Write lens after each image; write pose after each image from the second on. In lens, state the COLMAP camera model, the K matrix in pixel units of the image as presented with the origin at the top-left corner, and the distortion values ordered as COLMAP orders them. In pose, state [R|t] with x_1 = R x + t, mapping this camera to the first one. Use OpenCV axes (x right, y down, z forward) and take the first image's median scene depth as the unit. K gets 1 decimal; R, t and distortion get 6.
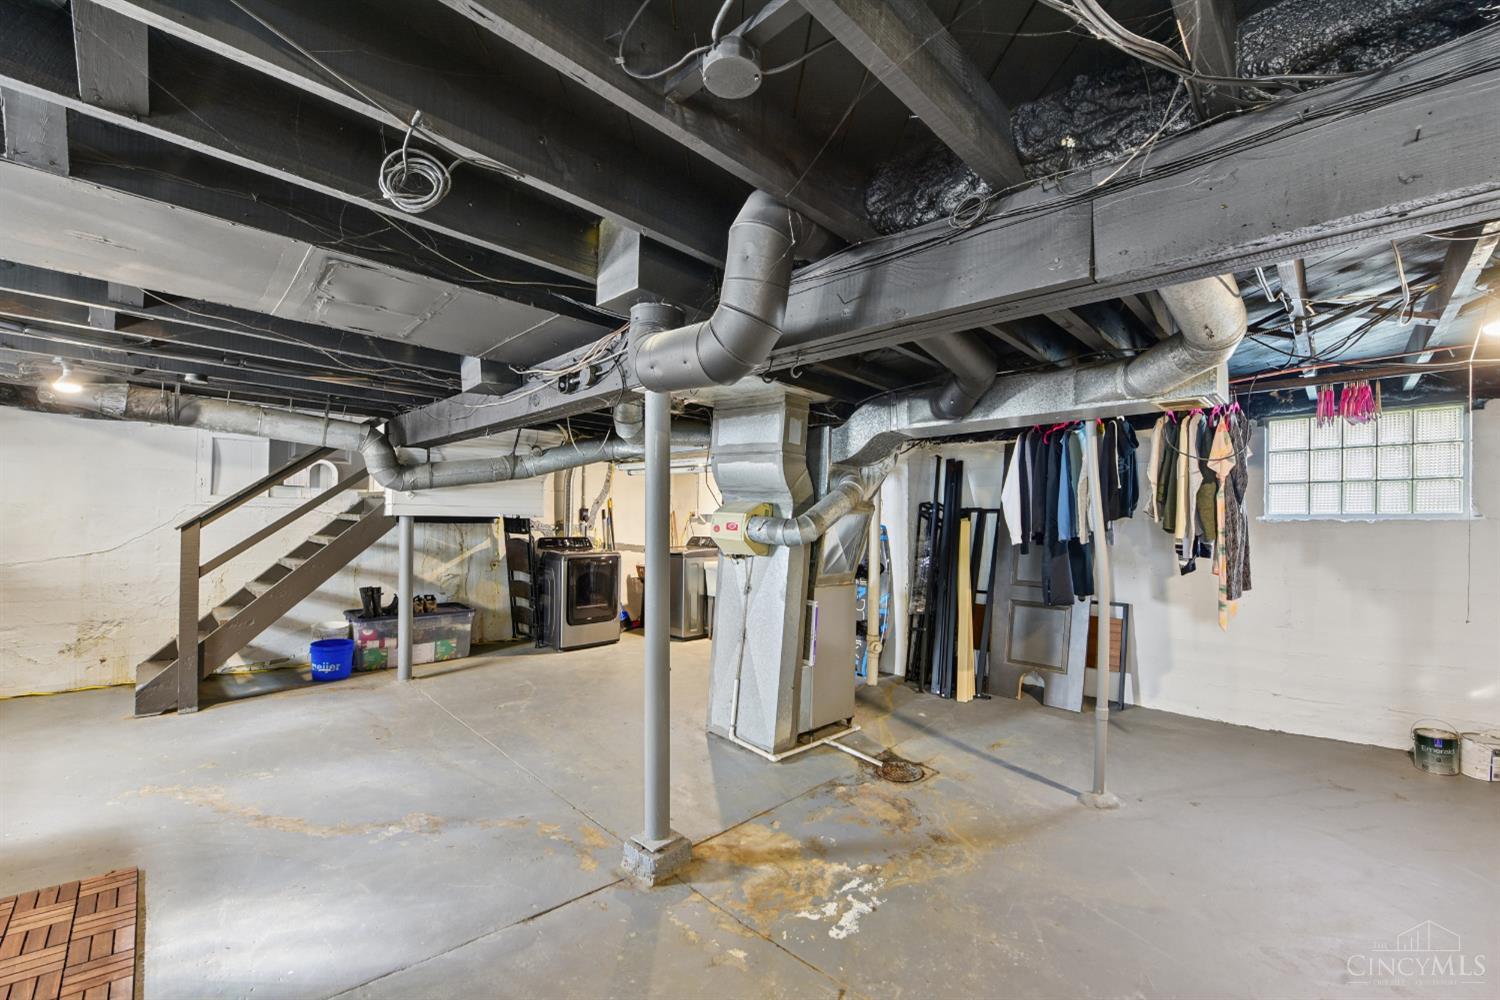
lens RADIAL K [[607.1, 0, 762.4], [0, 607.1, 508.2], [0, 0, 1]] dist [-0.015064, -0.000093]
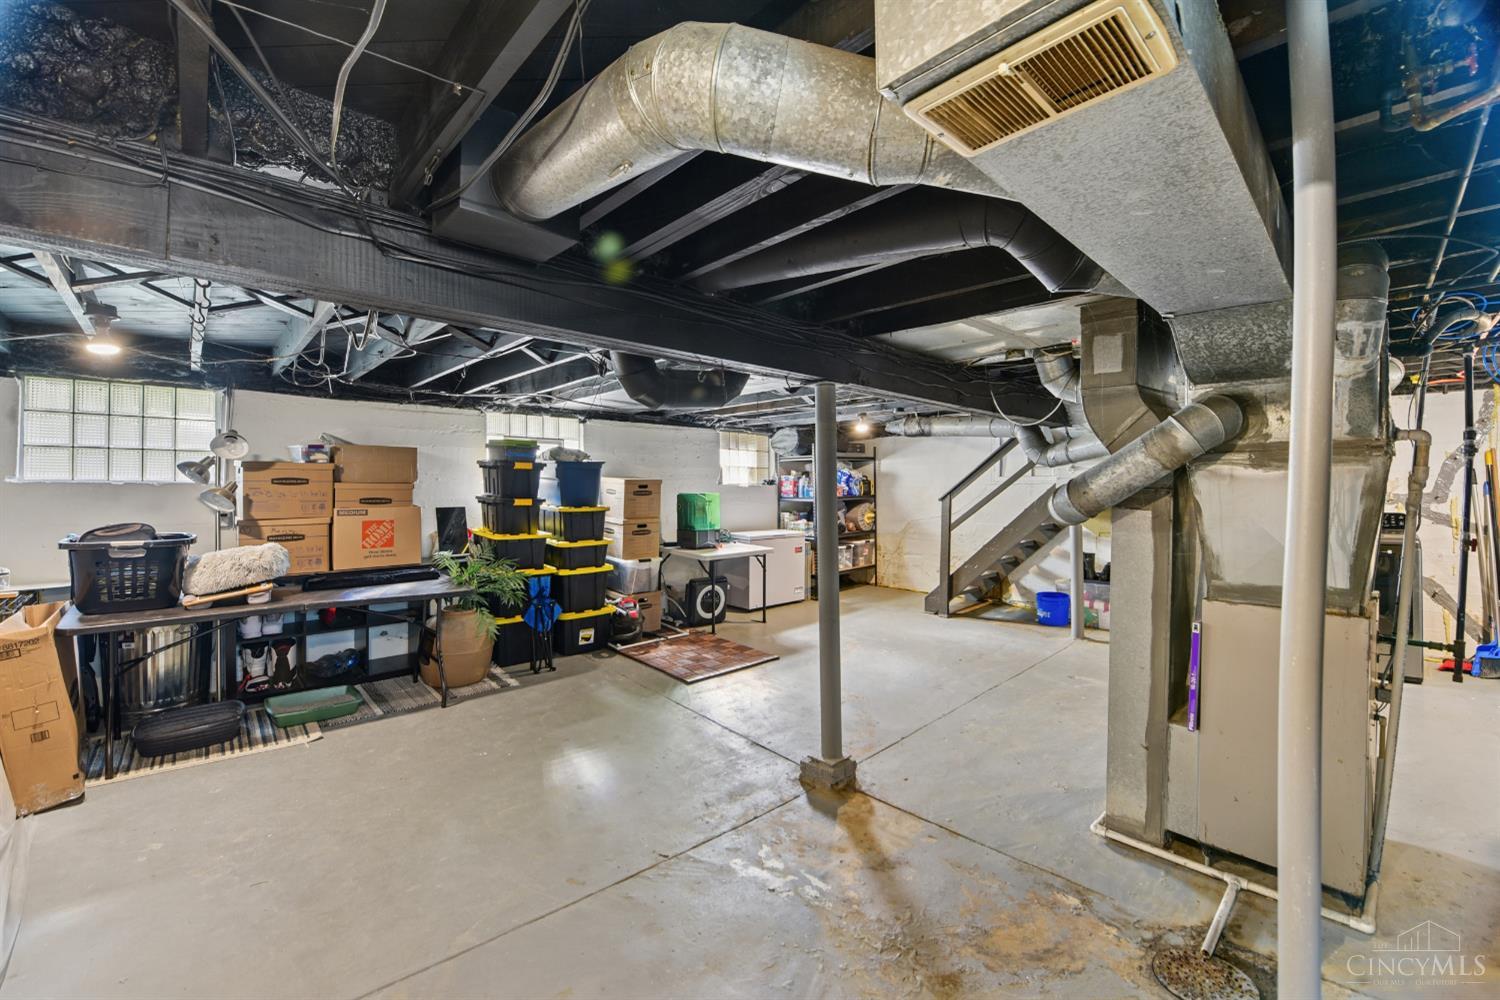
lens RADIAL K [[607.1, 0, 762.4], [0, 607.1, 508.2], [0, 0, 1]] dist [-0.015064, -0.000093]
pose [[-0.048606, 0.009272, -0.998775, 0.719079], [0.037152, 0.999282, 0.007469, 0.025409], [0.998127, -0.036743, -0.048915, 0.657089]]
